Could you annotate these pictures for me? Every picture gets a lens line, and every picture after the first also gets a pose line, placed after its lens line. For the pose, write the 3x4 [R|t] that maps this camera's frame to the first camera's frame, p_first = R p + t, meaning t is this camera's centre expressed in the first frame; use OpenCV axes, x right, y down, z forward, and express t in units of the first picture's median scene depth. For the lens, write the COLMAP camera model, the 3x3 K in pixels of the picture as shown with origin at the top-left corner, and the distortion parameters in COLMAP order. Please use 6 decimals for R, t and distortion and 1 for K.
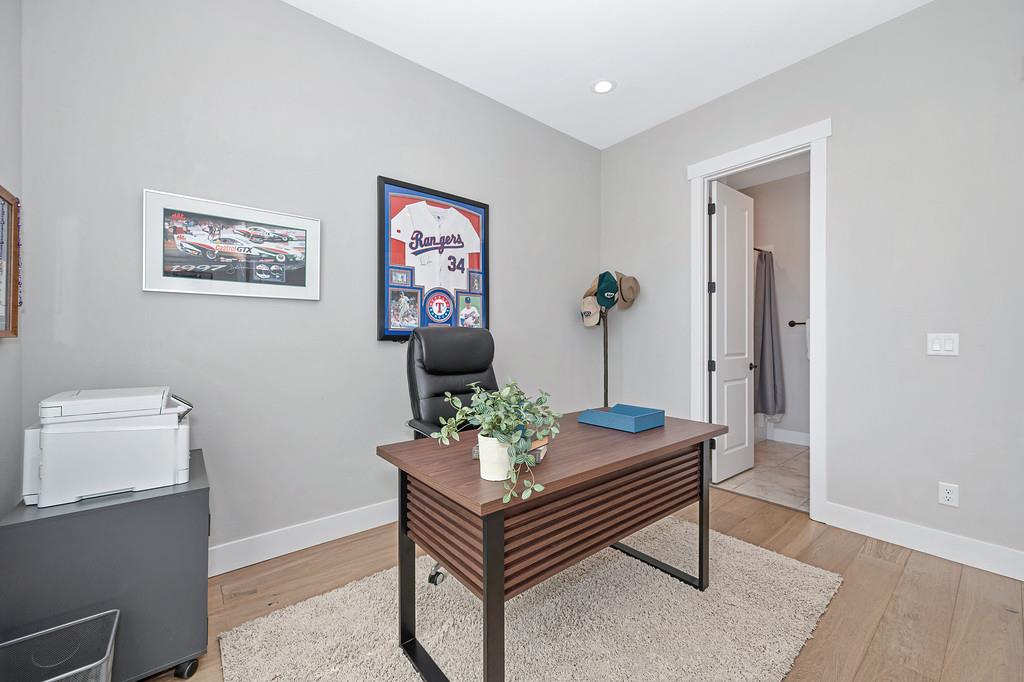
lens RADIAL K [[406.2, 0, 510.9], [0, 406.2, 339.4], [0, 0, 1]] dist [0.000569, 0.000082]
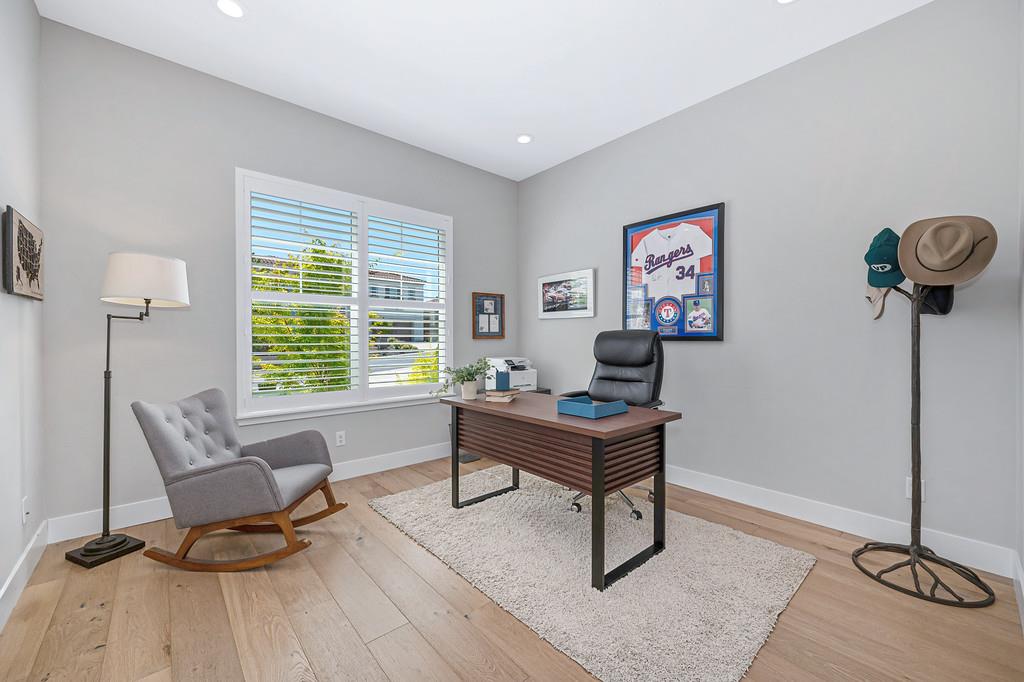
lens RADIAL K [[406.2, 0, 511.0], [0, 406.2, 340.1], [0, 0, 1]] dist [0.000569, 0.000082]
pose [[0.027928, 0.002962, -0.999606, 1.000382], [-0.002222, 0.999993, 0.002901, -0.001312], [0.999607, 0.002140, 0.027934, 0.508673]]
